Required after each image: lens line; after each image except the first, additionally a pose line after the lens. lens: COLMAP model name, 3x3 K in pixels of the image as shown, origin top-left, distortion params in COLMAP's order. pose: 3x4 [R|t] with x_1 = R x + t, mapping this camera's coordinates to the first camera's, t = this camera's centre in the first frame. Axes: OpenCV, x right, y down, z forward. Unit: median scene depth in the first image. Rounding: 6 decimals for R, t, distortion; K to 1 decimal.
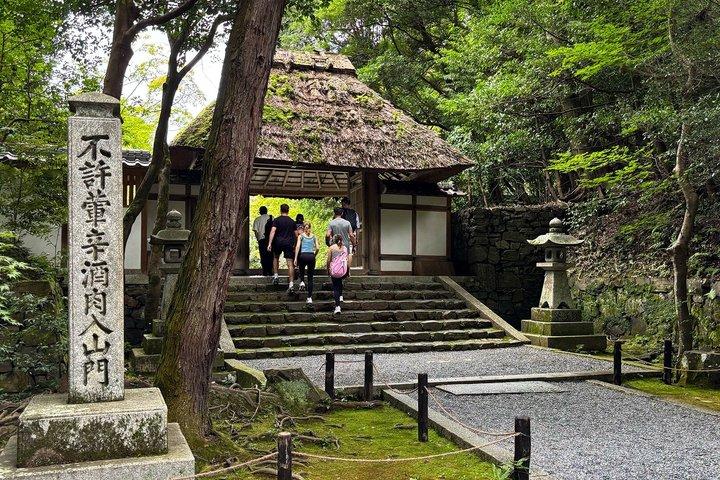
lens RADIAL K [[694.8, 0, 360.0], [0, 694.8, 240.0], [0, 0, 1]] dist [-0.006105, 0.010665]
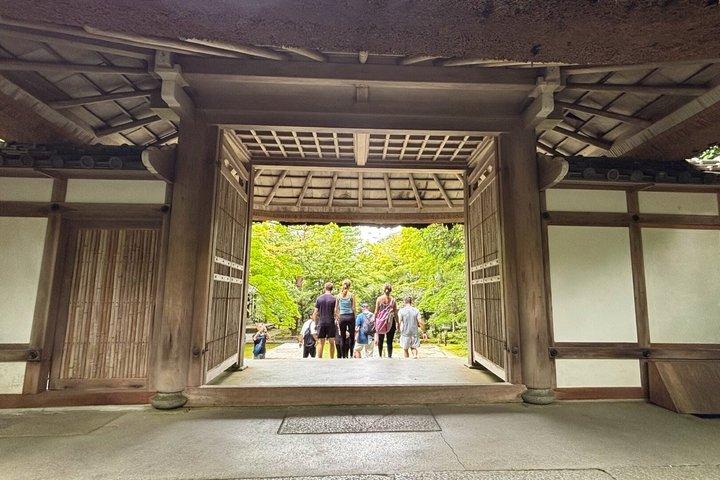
lens RADIAL K [[377.2, 0, 360.0], [0, 377.2, 240.0], [0, 0, 1]] dist [-0.001237, 0.000020]
pose [[0.951729, -0.036197, -0.304798, -0.006442], [0.011704, 0.996580, -0.081805, -0.019659], [0.306716, 0.074289, 0.948897, 0.748230]]
